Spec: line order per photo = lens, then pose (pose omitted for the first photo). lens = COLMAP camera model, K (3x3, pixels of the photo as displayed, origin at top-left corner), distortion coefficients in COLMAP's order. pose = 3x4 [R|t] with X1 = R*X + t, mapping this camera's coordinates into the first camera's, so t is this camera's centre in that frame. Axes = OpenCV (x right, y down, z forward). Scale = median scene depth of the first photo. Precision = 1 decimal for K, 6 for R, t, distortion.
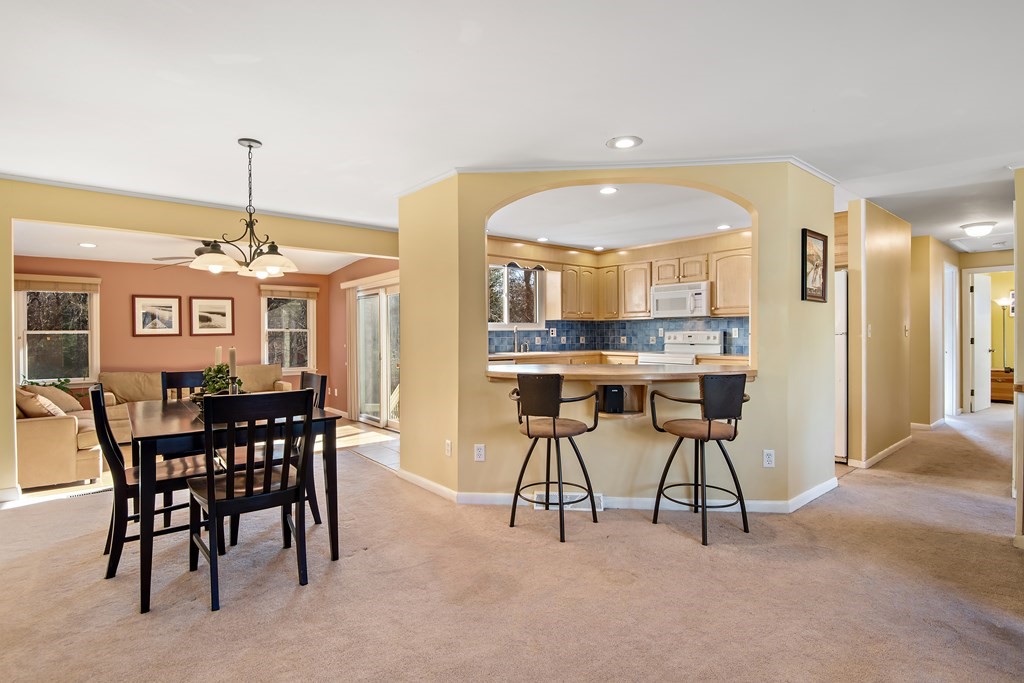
lens RADIAL K [[507.7, 0, 513.0], [0, 507.7, 337.5], [0, 0, 1]] dist [-0.018784, -0.000581]
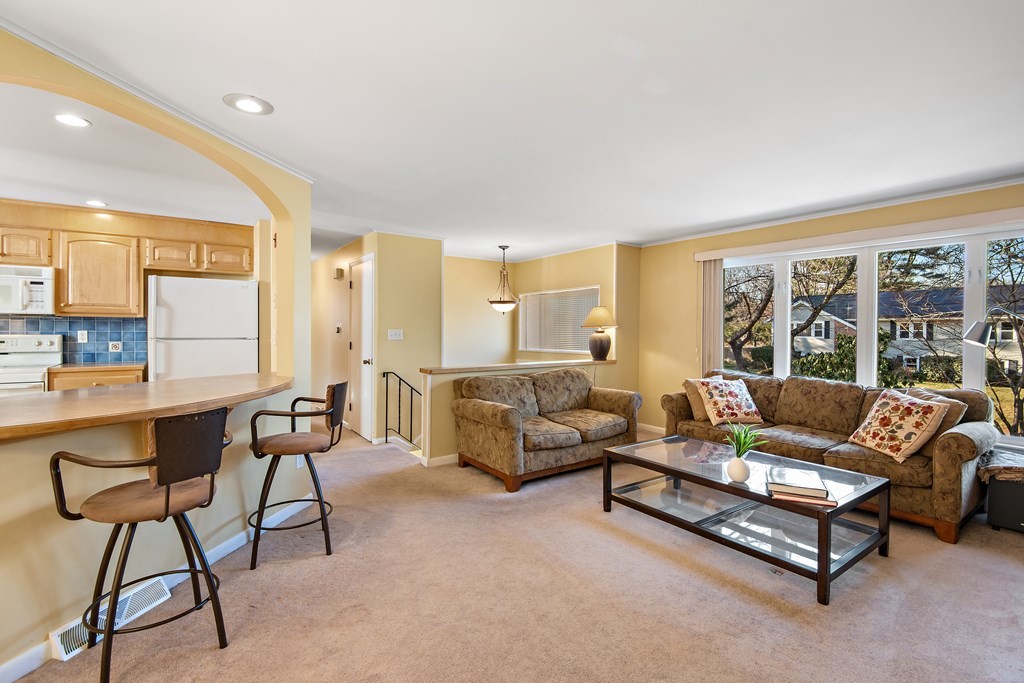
lens RADIAL K [[473.5, 0, 515.1], [0, 473.5, 334.4], [0, 0, 1]] dist [-0.005623, -0.000158]
pose [[0.061115, 0.000930, 0.998130, -0.260690], [0.003554, 0.999993, -0.001150, -0.009914], [-0.998124, 0.003617, 0.061112, 0.284485]]
